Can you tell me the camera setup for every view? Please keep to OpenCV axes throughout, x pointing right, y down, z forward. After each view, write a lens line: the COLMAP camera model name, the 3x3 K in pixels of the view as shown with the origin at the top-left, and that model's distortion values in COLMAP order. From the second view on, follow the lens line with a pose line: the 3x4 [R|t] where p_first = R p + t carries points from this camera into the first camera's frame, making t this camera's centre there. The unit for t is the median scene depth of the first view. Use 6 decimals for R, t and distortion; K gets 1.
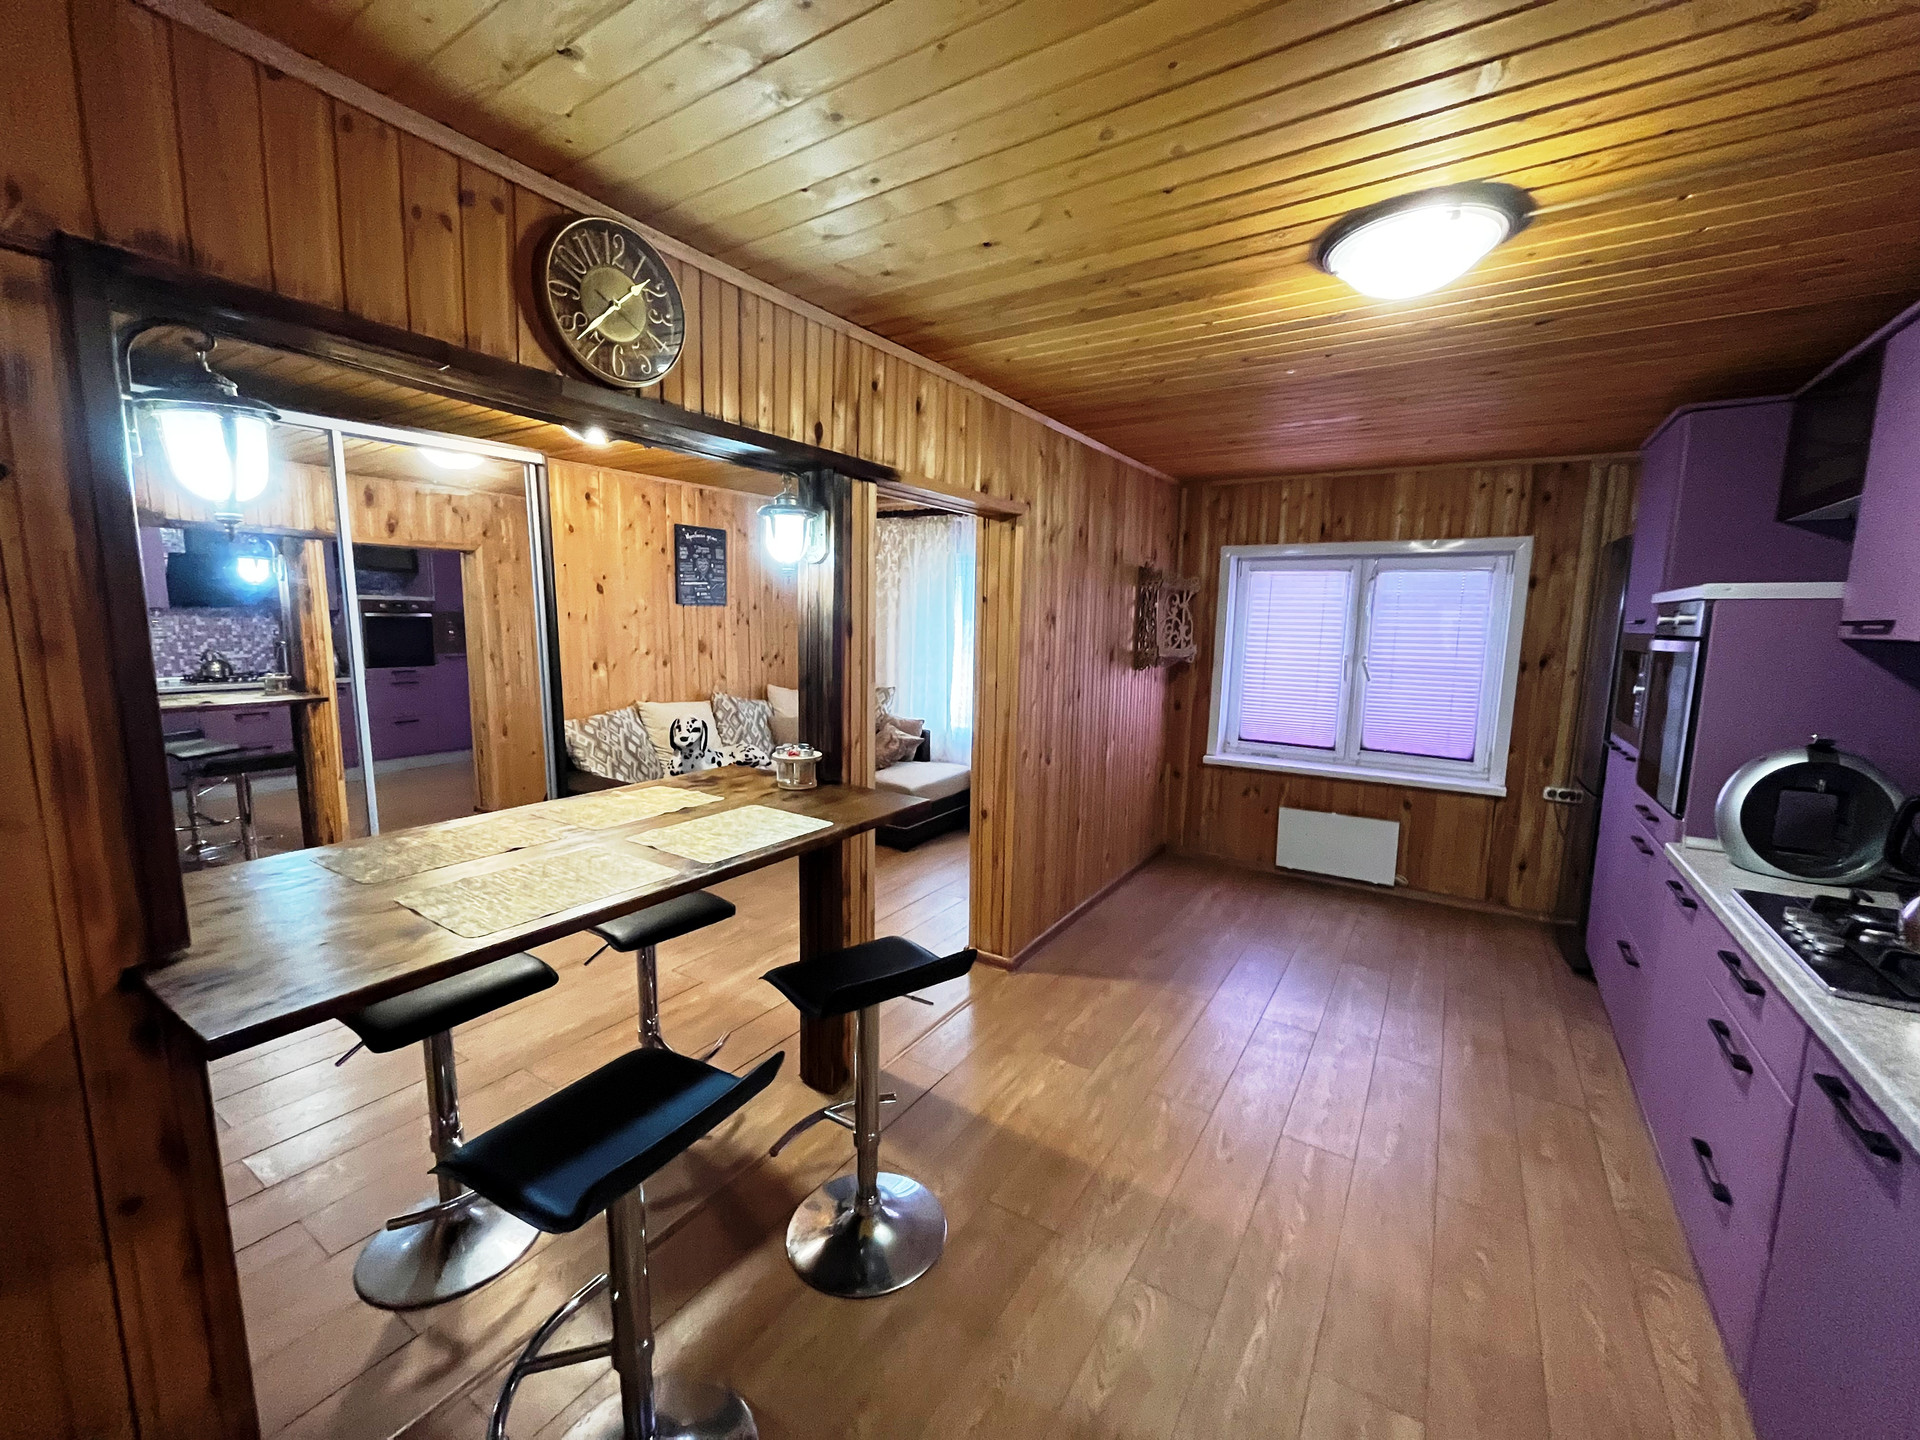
lens RADIAL K [[767.8, 0, 963.0], [0, 767.8, 724.2], [0, 0, 1]] dist [0.007403, -0.000034]
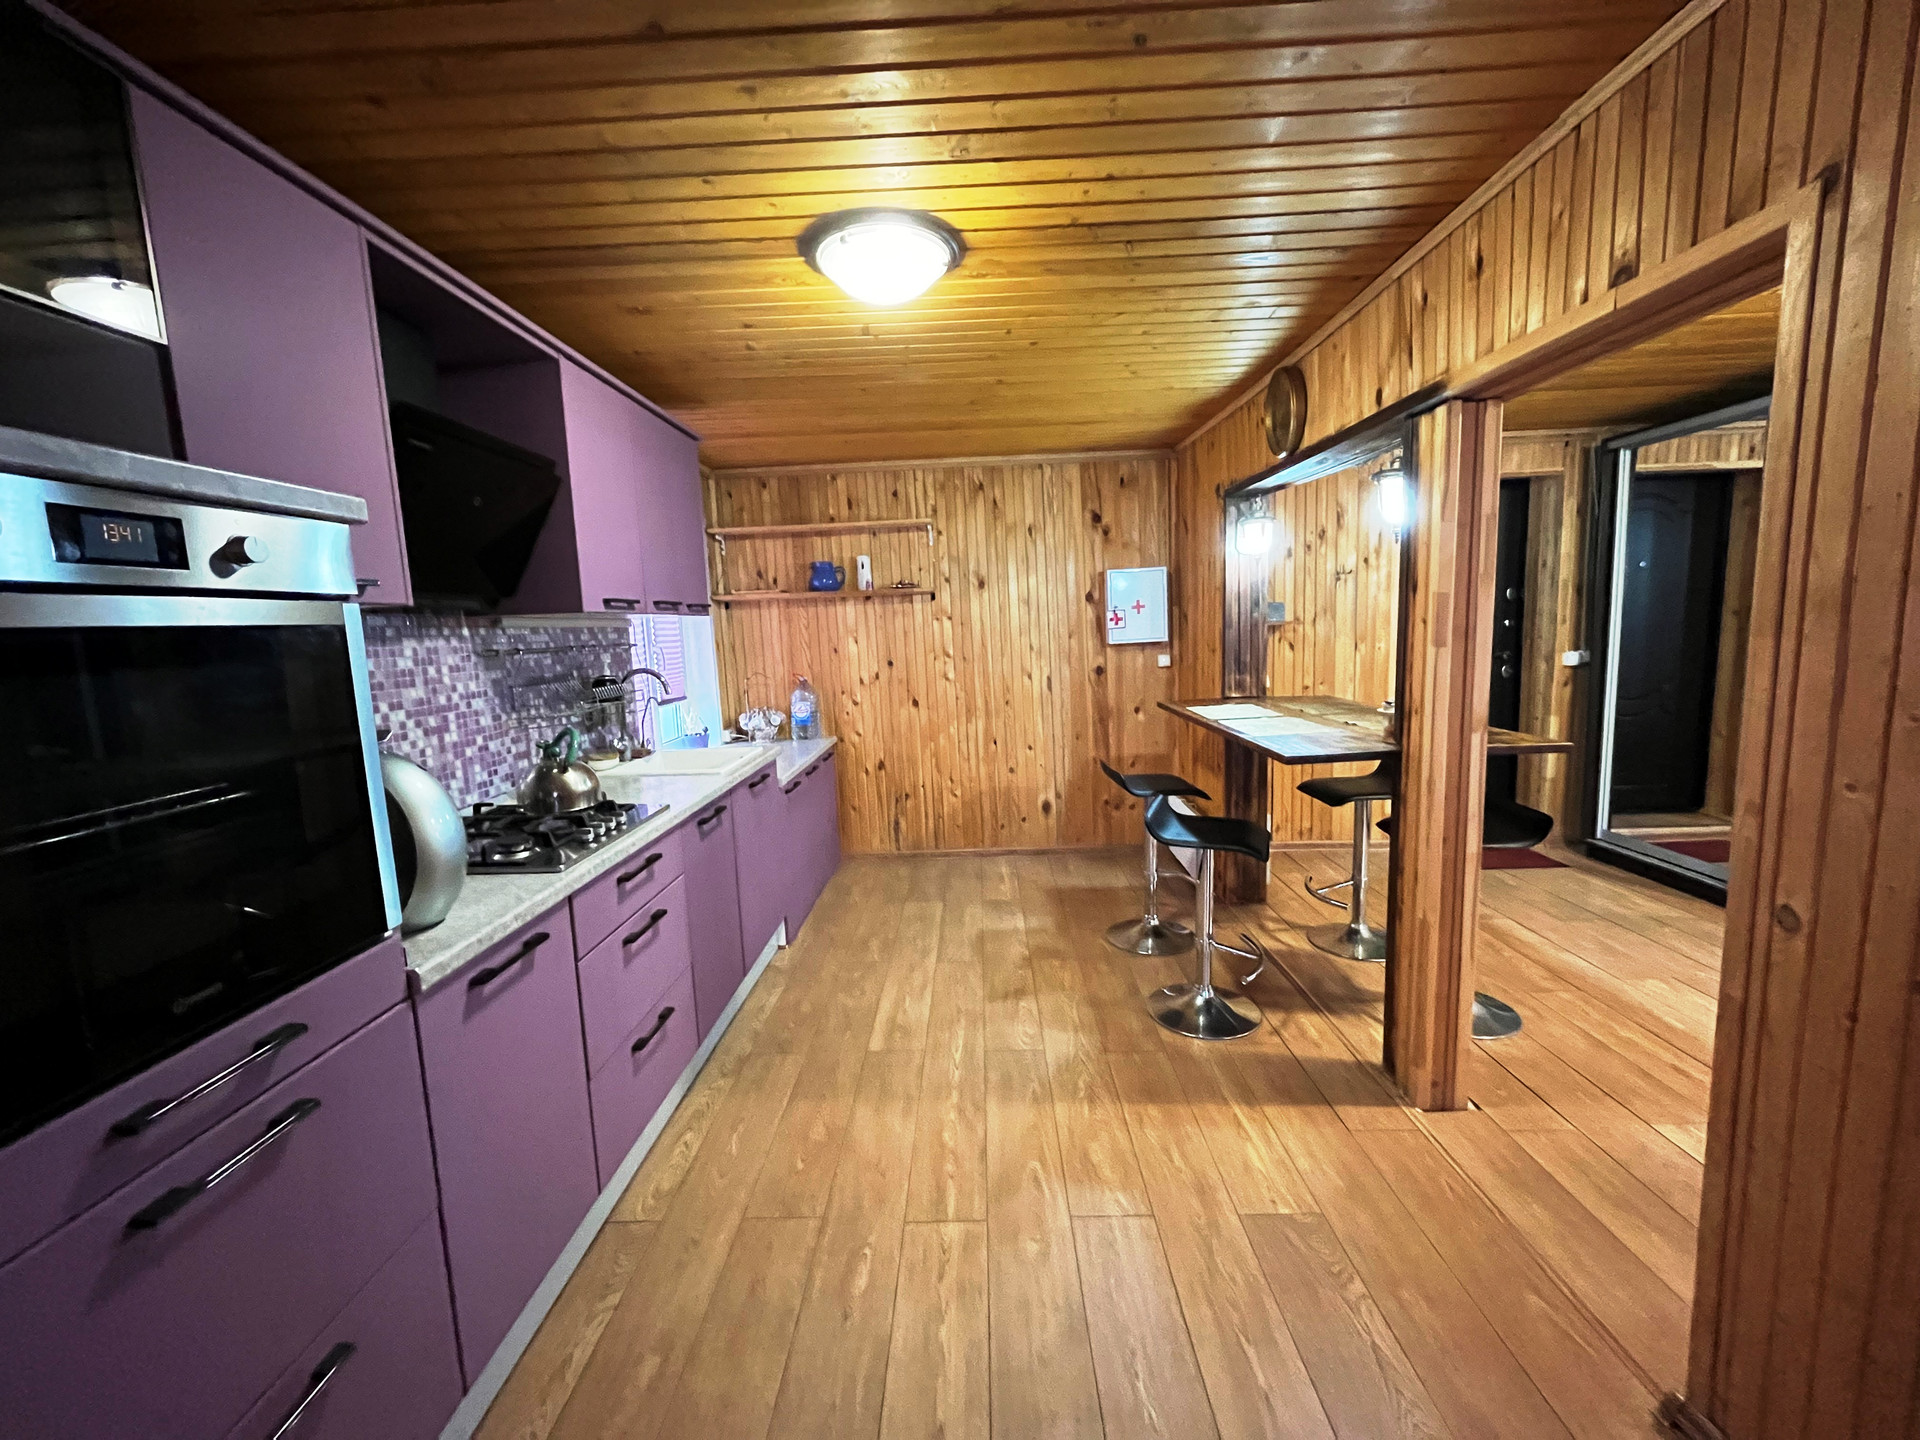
lens RADIAL K [[767.8, 0, 963.0], [0, 767.8, 724.2], [0, 0, 1]] dist [0.007403, -0.000034]
pose [[-0.851685, 0.074908, -0.518672, 0.958040], [-0.054041, 0.971901, 0.229103, -0.170639], [0.521260, 0.223153, -0.823706, 1.815694]]
